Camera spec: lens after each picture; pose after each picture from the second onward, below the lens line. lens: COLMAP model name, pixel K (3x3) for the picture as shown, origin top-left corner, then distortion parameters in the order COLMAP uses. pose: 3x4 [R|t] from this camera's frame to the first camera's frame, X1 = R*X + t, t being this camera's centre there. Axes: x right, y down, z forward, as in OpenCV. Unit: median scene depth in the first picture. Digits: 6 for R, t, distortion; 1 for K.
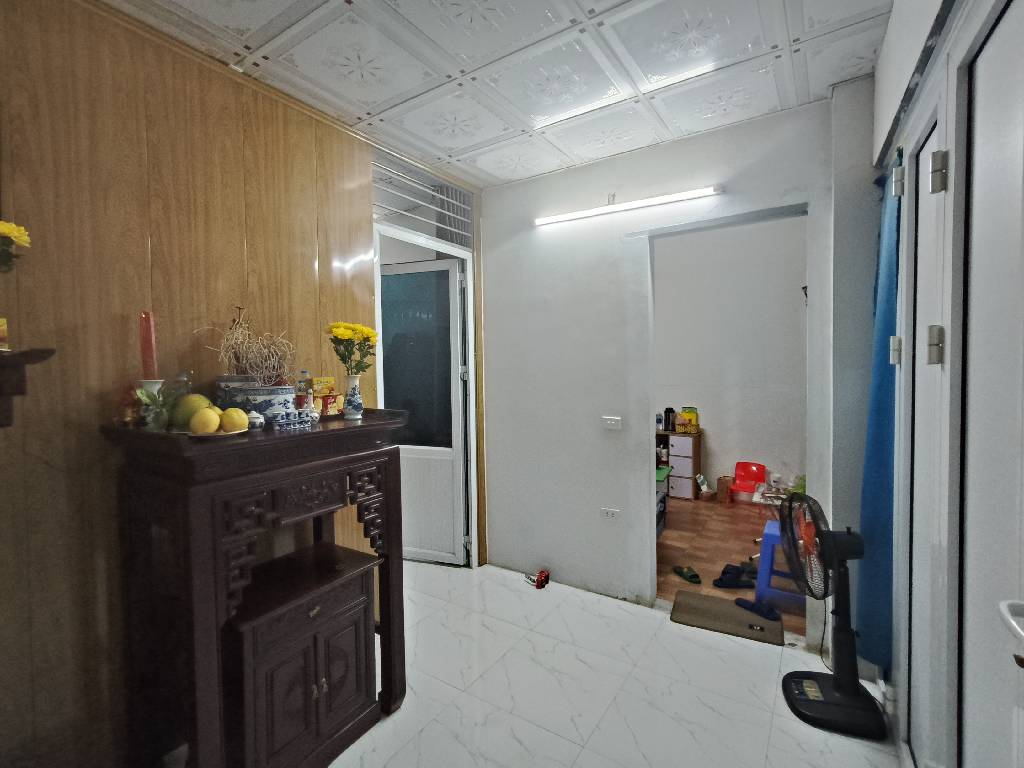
lens RADIAL K [[469.9, 0, 512.0], [0, 469.9, 384.0], [0, 0, 1]] dist [-0.001964, 0.001671]
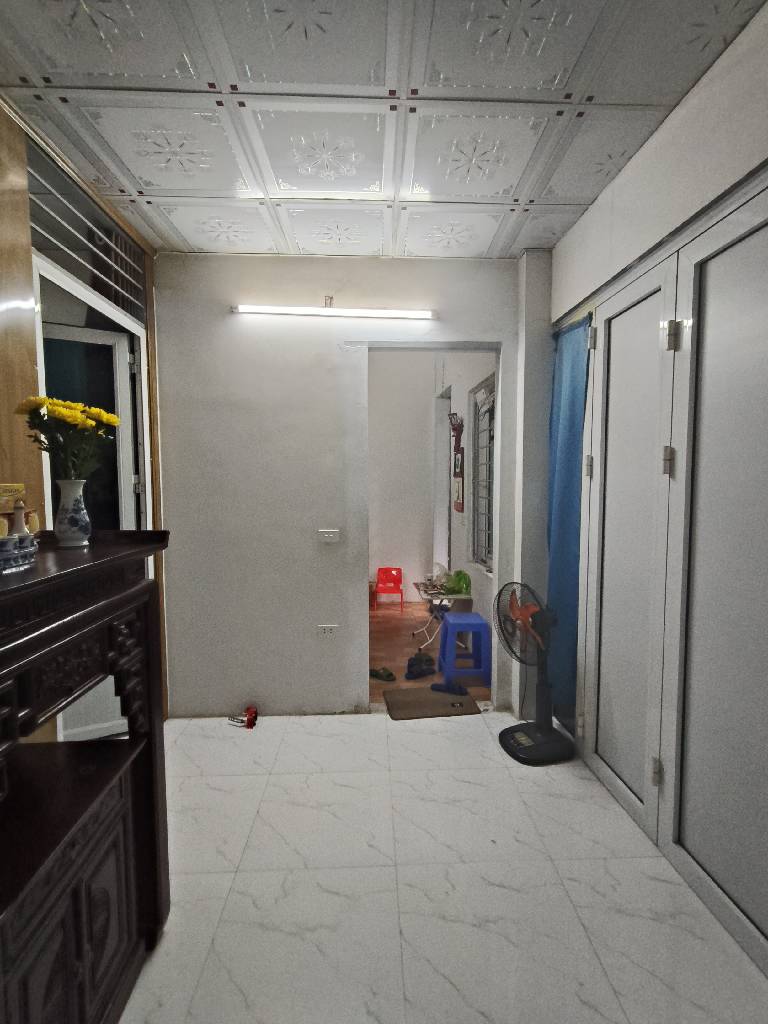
lens RADIAL K [[469.9, 0, 389.7], [0, 469.9, 514.8], [0, 0, 1]] dist [-0.001964, 0.001671]
pose [[0.814203, -0.028565, 0.579877, -0.252126], [0.012926, 0.999433, 0.031083, 0.010662], [-0.580437, -0.017812, 0.814111, 0.146051]]
